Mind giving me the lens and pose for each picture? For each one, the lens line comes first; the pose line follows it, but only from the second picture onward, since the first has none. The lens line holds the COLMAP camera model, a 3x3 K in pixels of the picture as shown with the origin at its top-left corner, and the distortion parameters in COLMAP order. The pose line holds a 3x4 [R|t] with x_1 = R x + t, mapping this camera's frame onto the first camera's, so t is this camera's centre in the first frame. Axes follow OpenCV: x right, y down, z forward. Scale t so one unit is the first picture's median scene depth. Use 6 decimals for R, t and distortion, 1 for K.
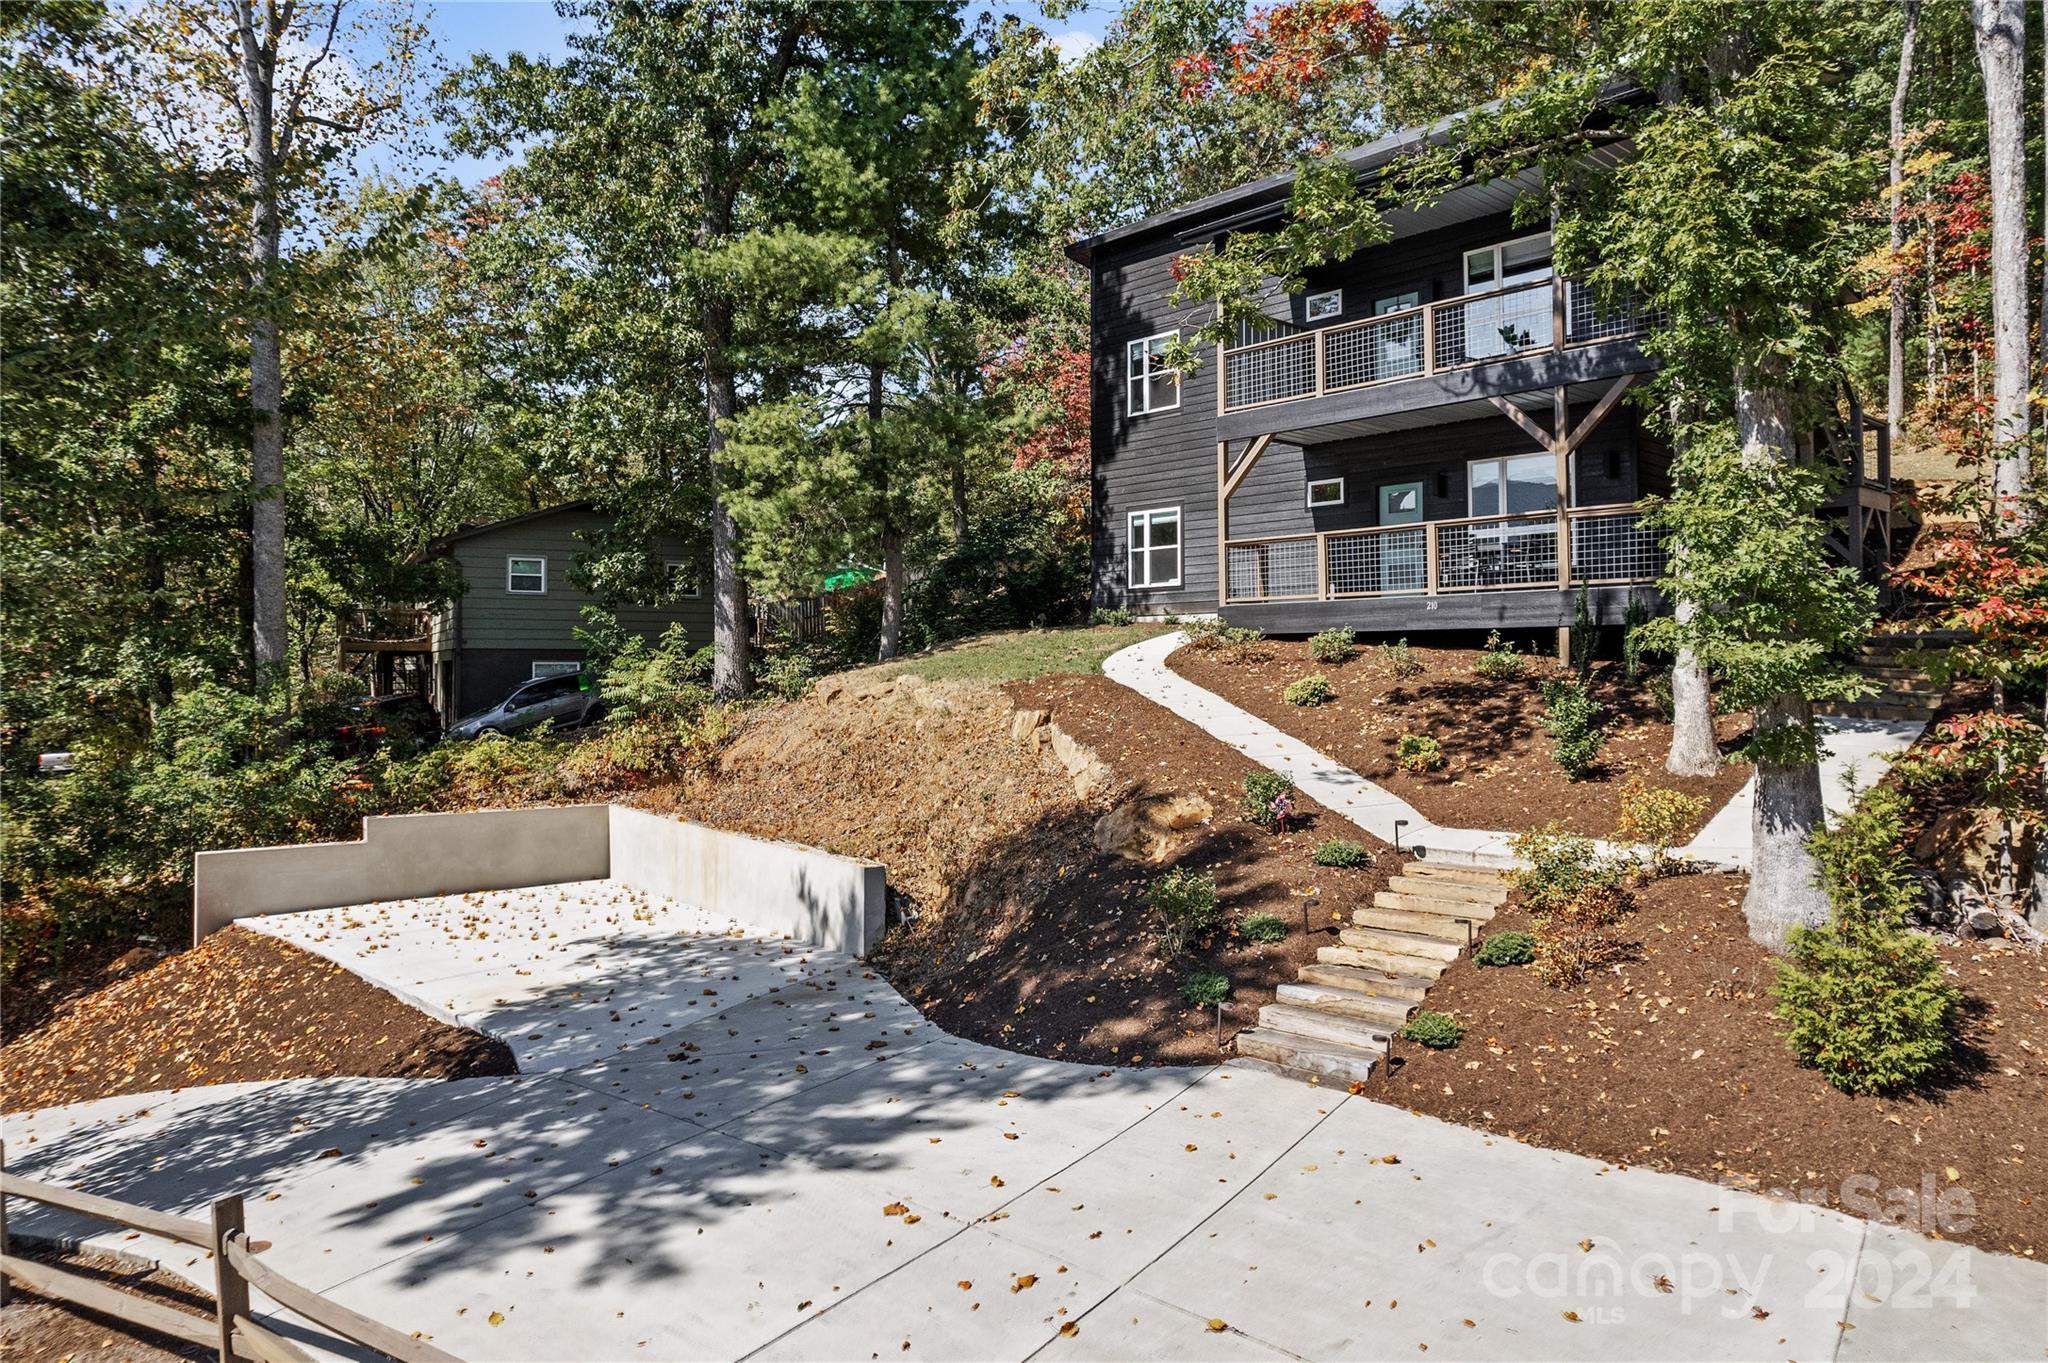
lens RADIAL K [[1328.7, 0, 1024.0], [0, 1328.7, 681.5], [0, 0, 1]] dist [-0.077828, 0.063656]
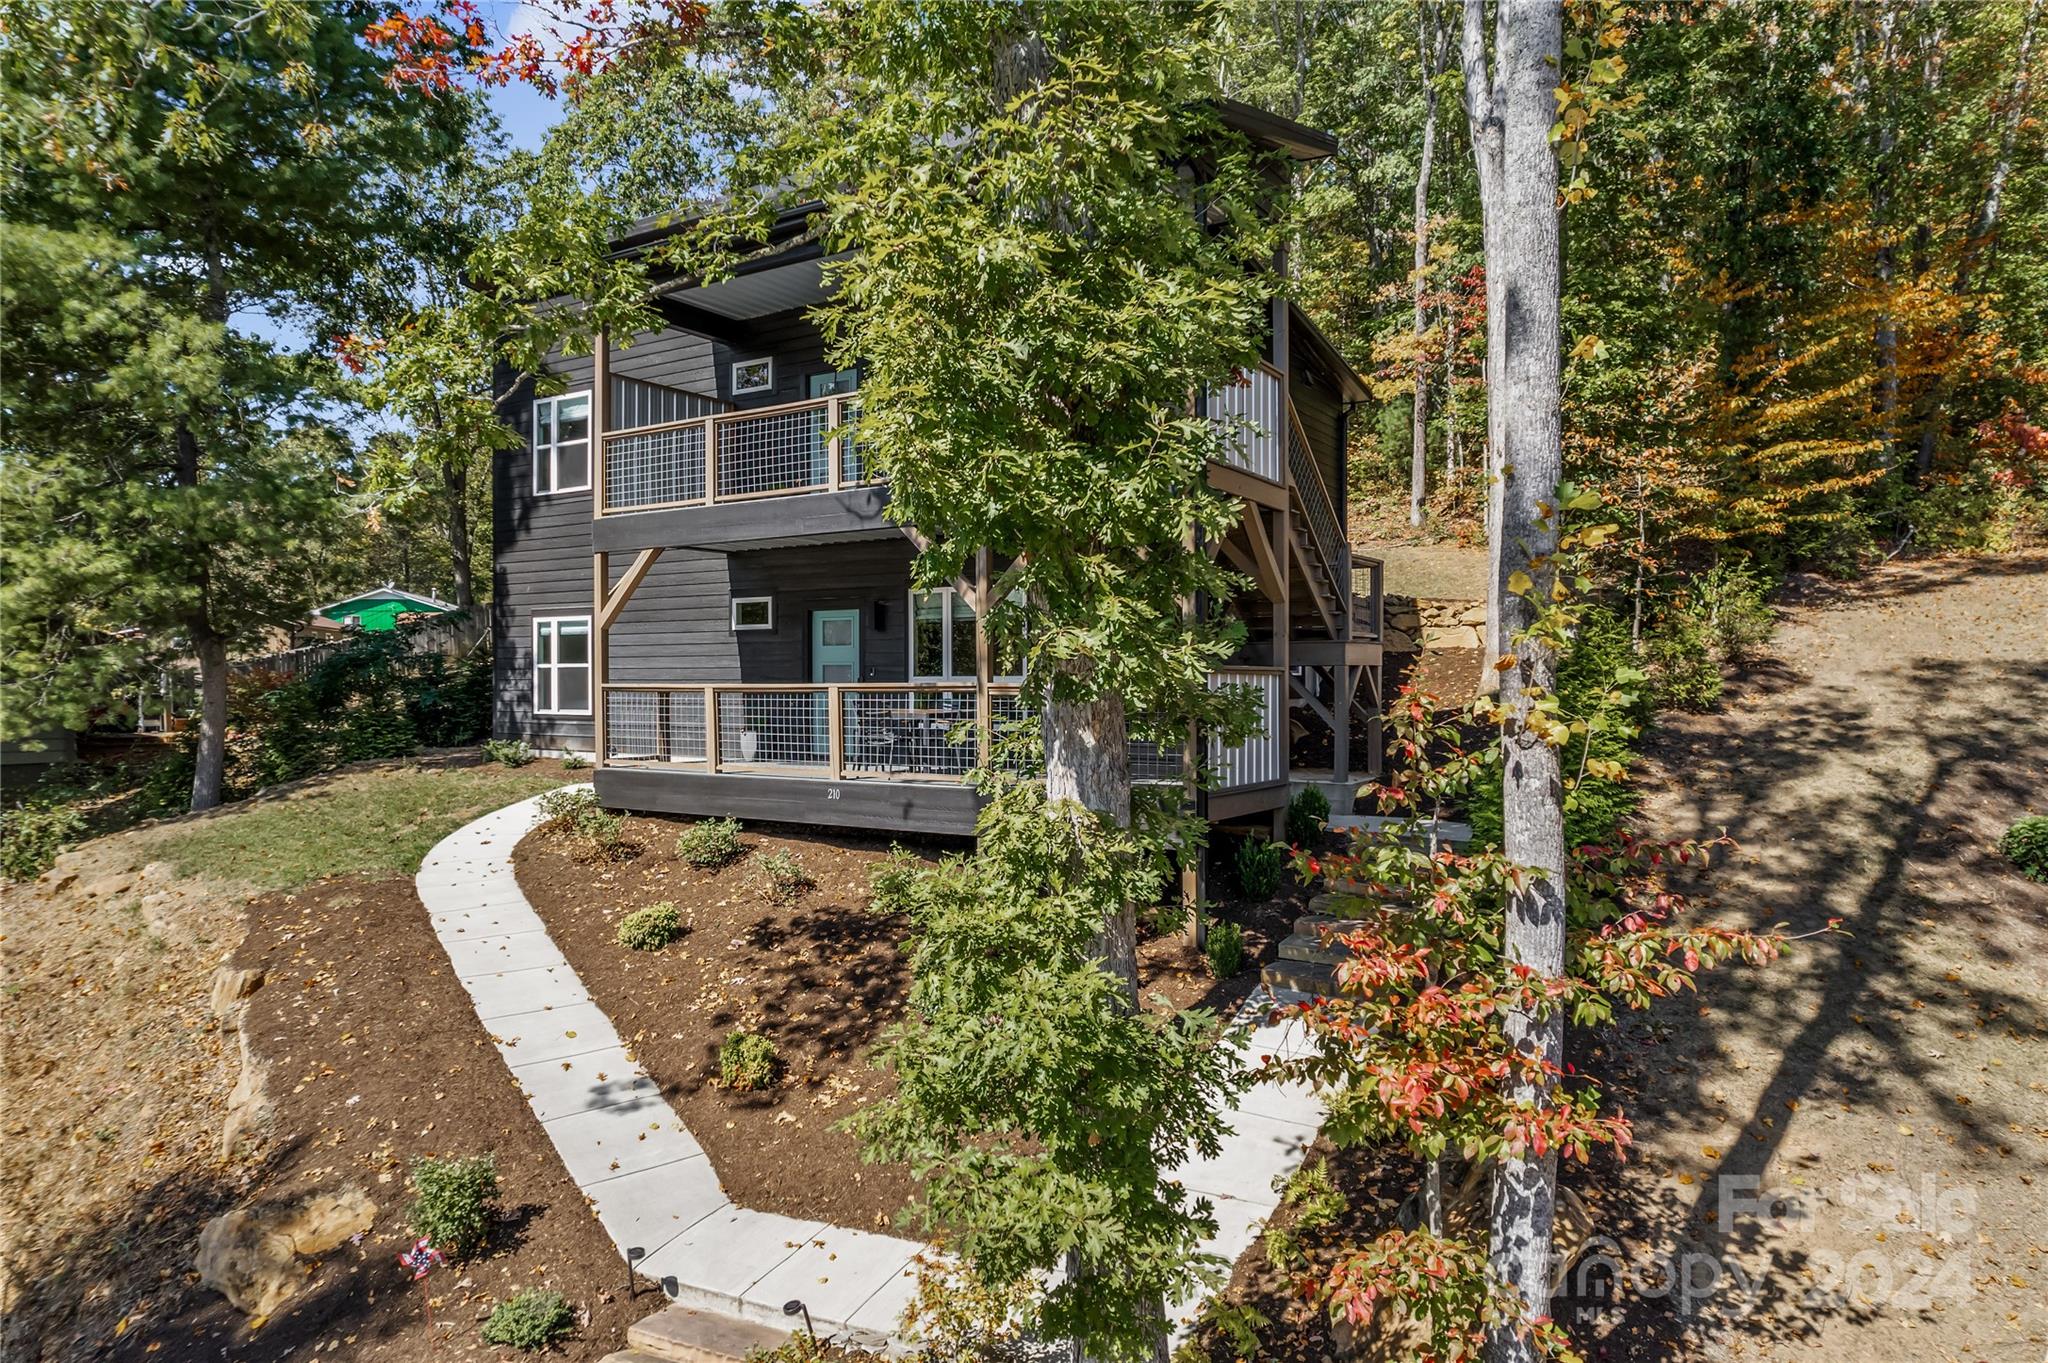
lens RADIAL K [[1293.0, 0, 1024.1], [0, 1293.0, 724.1], [0, 0, 1]] dist [-0.026492, 0.004438]
pose [[0.961230, -0.006670, 0.275666, 0.163119], [-0.000310, 0.999681, 0.025271, -0.091673], [-0.275747, -0.024377, 0.960921, 0.194098]]
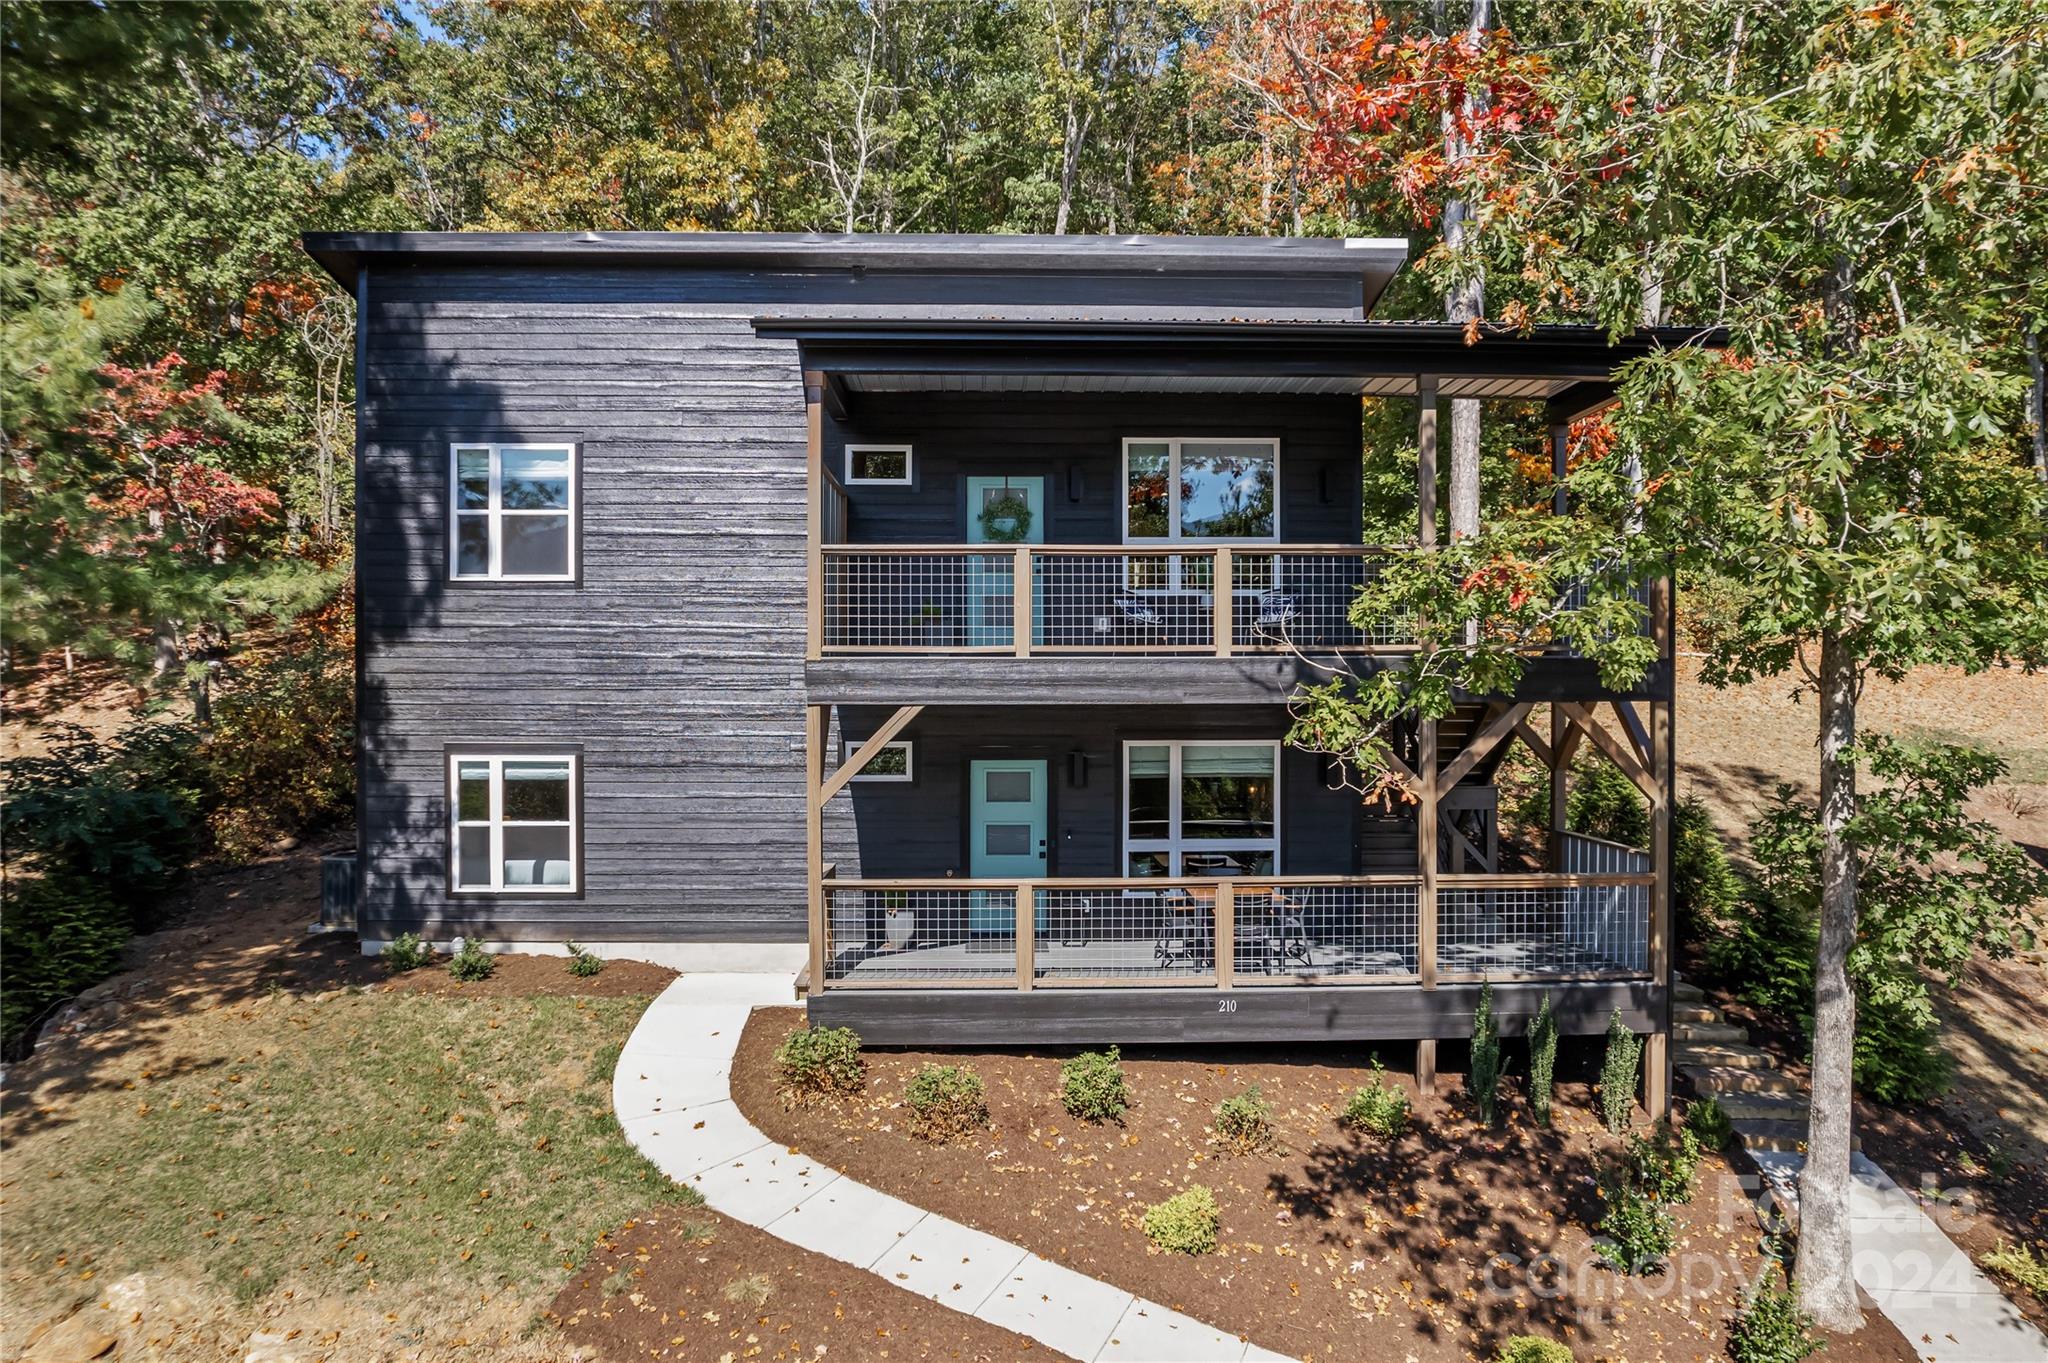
lens RADIAL K [[1293.0, 0, 1024.1], [0, 1293.0, 724.1], [0, 0, 1]] dist [-0.026492, 0.004438]
pose [[0.639100, -0.020499, 0.768850, -0.199913], [0.001658, 0.999679, 0.025276, -0.168807], [-0.769122, -0.014879, 0.638929, 0.520808]]
